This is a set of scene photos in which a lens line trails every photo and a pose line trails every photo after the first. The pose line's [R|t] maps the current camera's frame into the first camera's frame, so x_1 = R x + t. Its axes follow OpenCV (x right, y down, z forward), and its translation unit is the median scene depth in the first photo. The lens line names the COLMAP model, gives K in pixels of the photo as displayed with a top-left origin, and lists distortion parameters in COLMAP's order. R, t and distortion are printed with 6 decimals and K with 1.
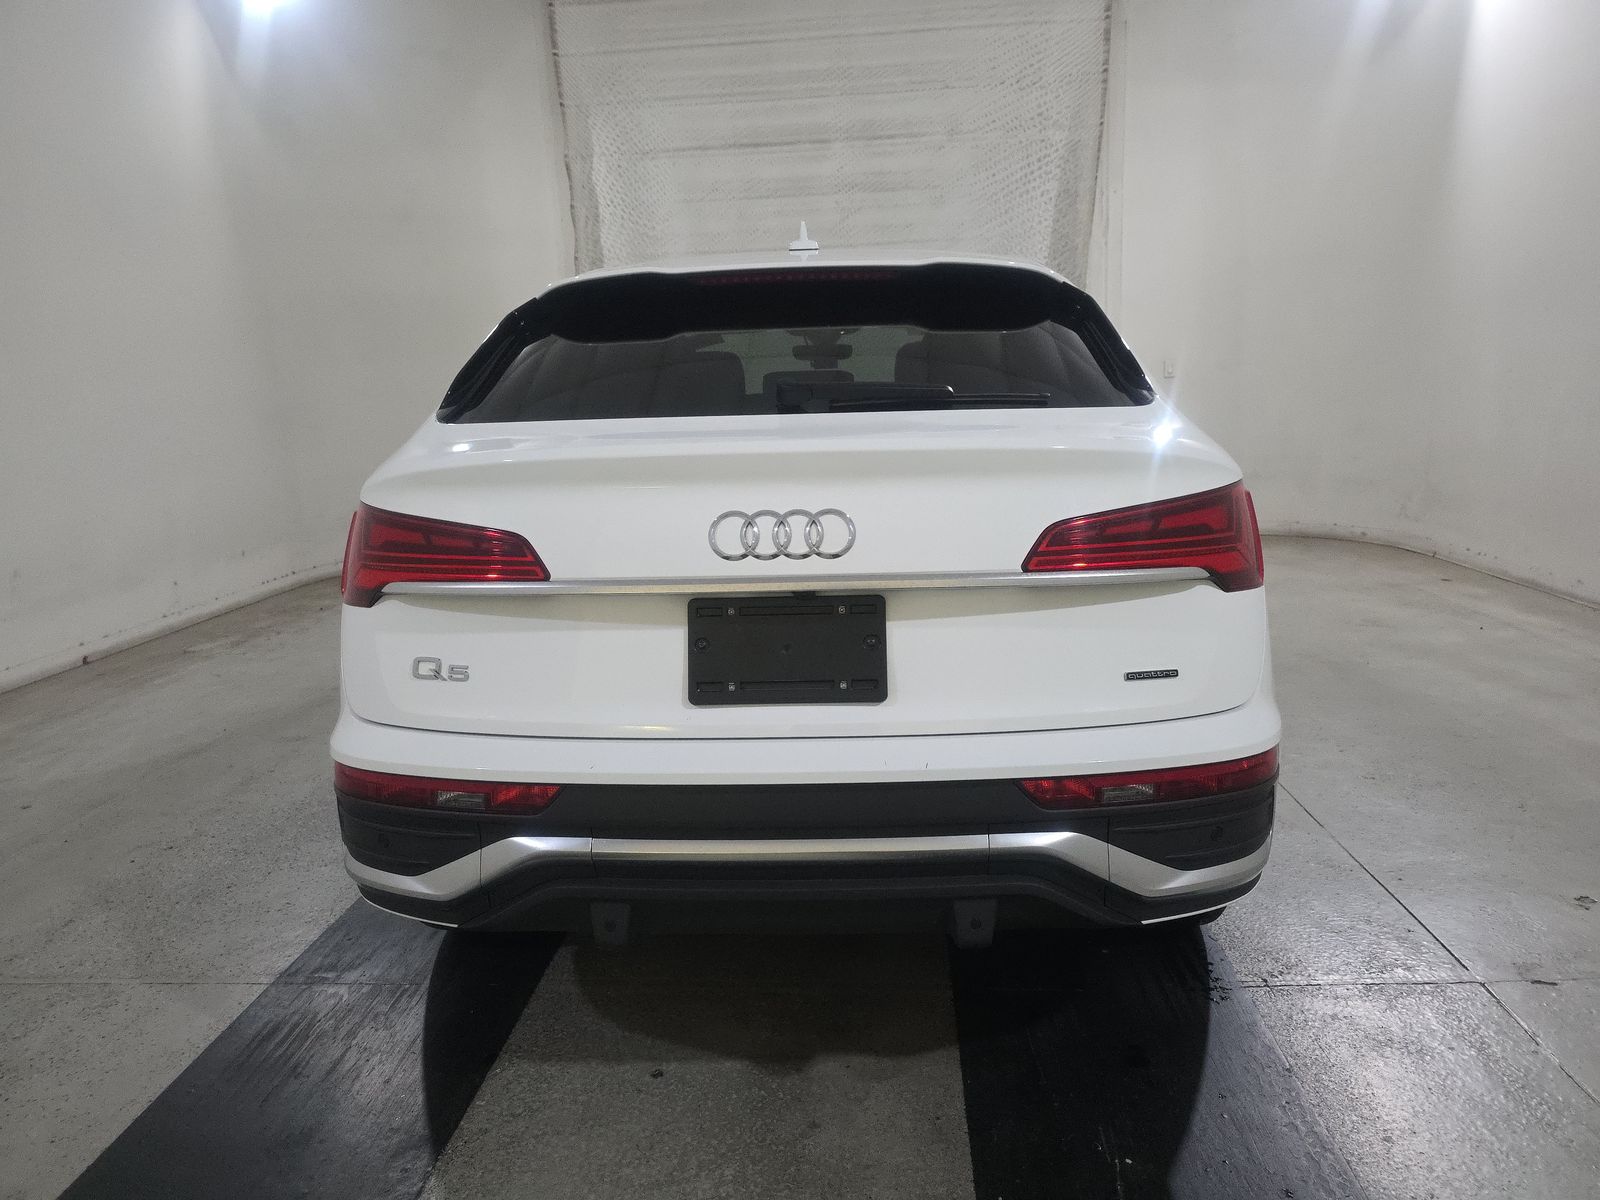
lens RADIAL K [[1073.1, 0, 800.9], [0, 1073.1, 593.4], [0, 0, 1]] dist [0.018606, -0.012854]
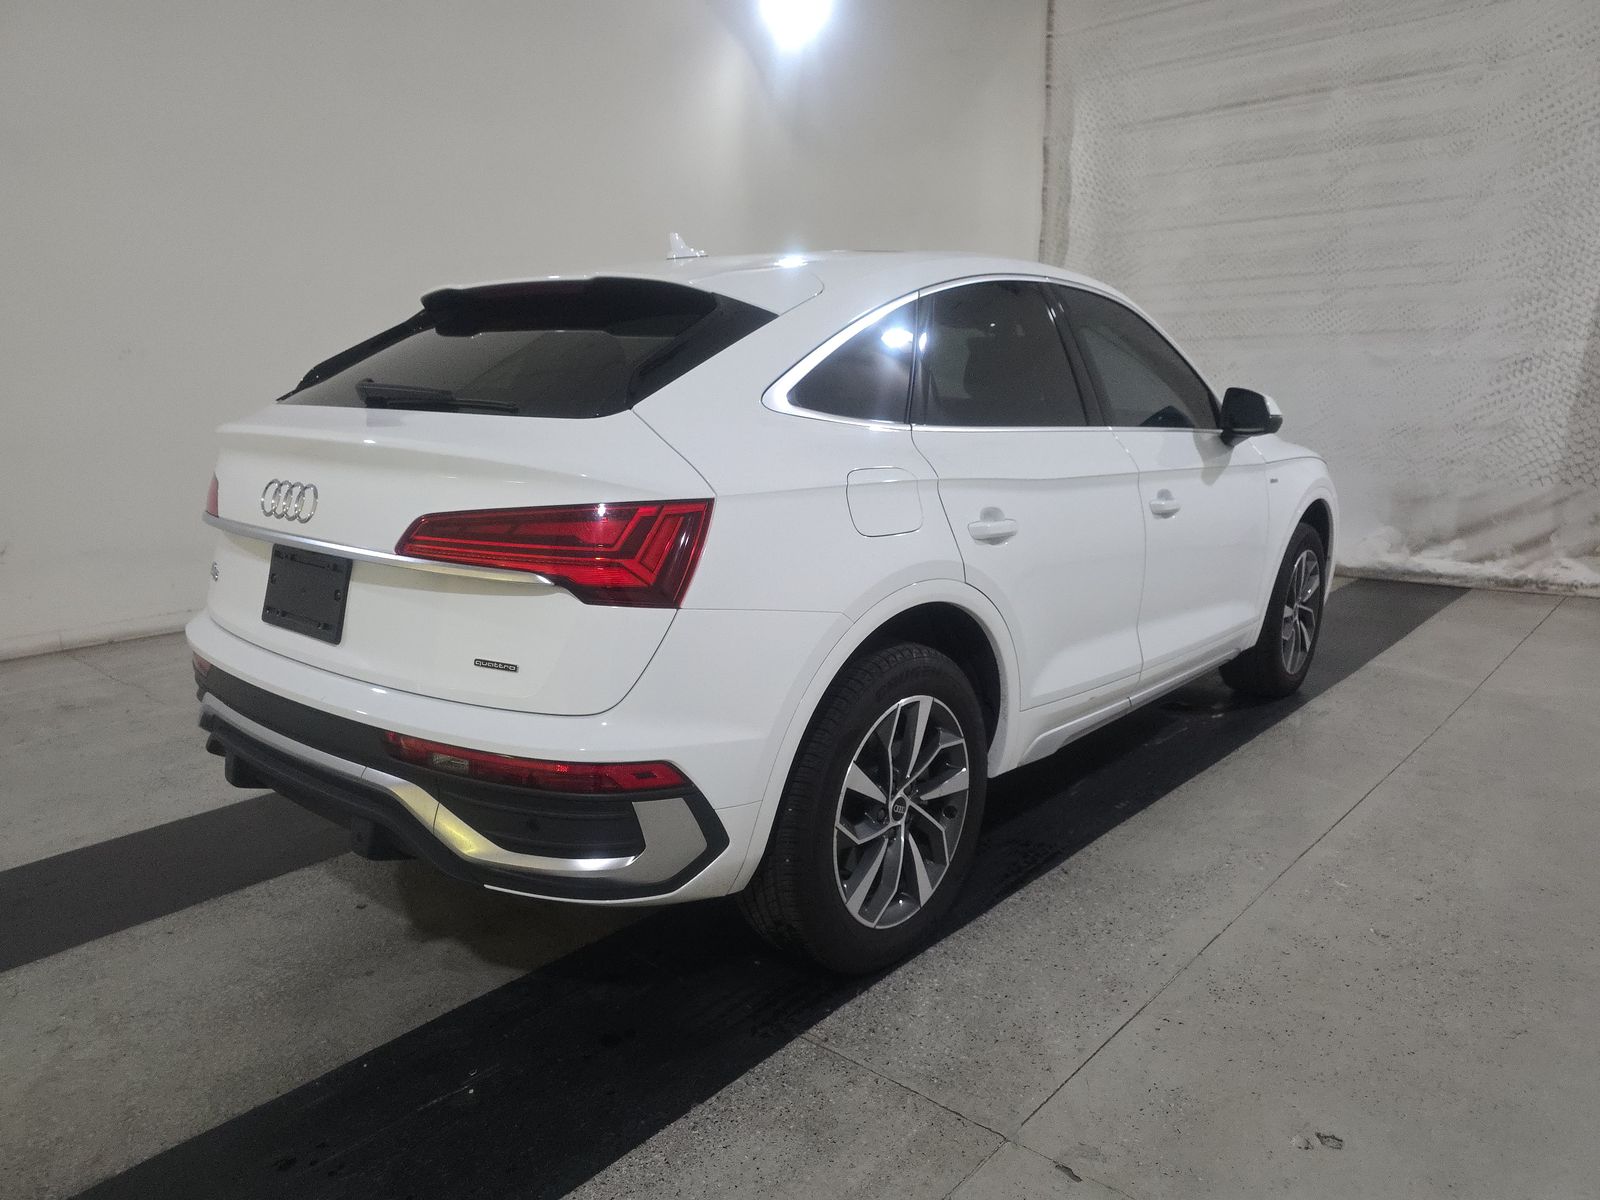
lens RADIAL K [[1073.1, 0, 798.3], [0, 1073.1, 601.6], [0, 0, 1]] dist [0.018606, -0.012854]
pose [[0.789426, 0.154875, -0.593987, 0.963541], [-0.136627, 0.987707, 0.075951, -0.090168], [0.598448, 0.021197, 0.800881, 0.245968]]
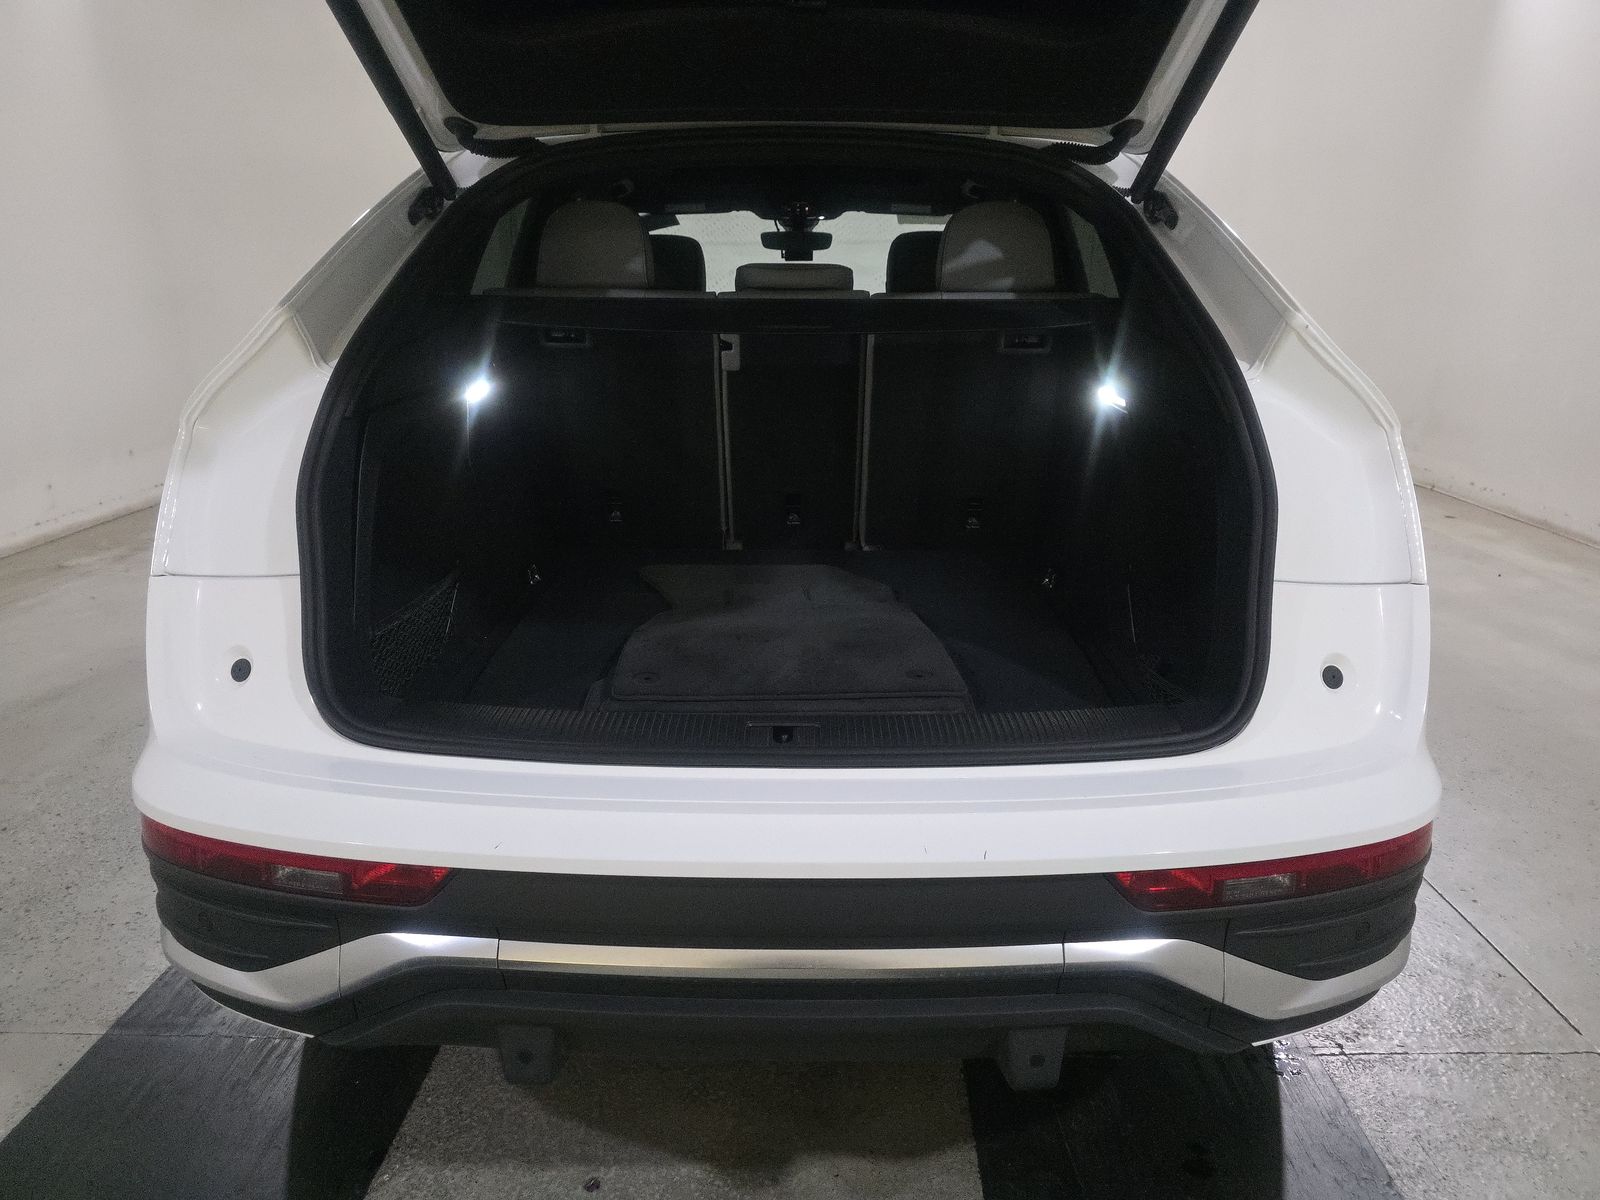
lens RADIAL K [[1073.1, 0, 792.5], [0, 1073.1, 612.4], [0, 0, 1]] dist [0.018606, -0.012854]
pose [[0.998747, 0.018201, 0.046620, -0.031225], [-0.023141, 0.993911, 0.107731, -0.050007], [-0.044375, -0.108675, 0.993086, 0.252034]]
